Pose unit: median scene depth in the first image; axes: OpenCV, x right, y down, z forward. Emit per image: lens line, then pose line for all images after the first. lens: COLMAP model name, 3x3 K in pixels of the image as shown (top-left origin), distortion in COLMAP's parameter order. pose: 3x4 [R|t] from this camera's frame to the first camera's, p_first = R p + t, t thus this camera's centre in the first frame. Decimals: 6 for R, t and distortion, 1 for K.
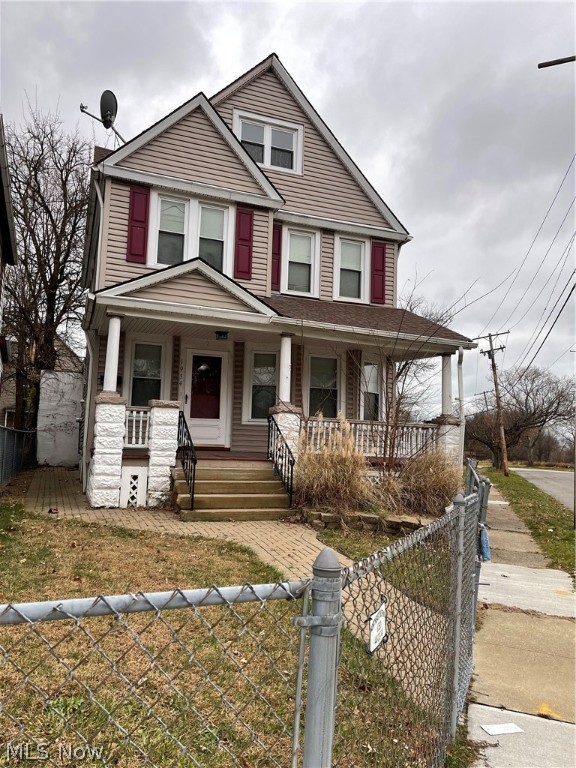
lens RADIAL K [[565.0, 0, 286.2], [0, 565.0, 384.4], [0, 0, 1]] dist [0.039155, -0.035444]
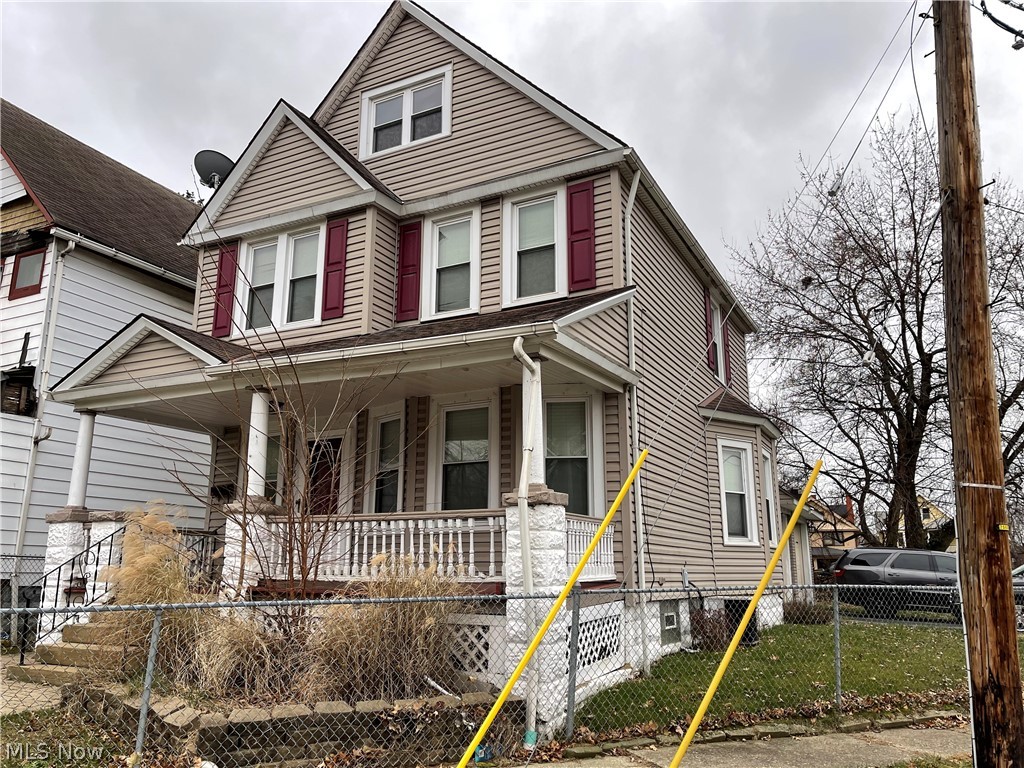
lens RADIAL K [[753.4, 0, 516.7], [0, 753.4, 392.3], [0, 0, 1]] dist [0.039155, -0.035444]
pose [[0.663108, -0.189436, -0.724155, 0.704732], [0.087918, 0.980460, -0.175979, 0.080505], [0.743342, 0.053027, 0.666806, 0.552584]]
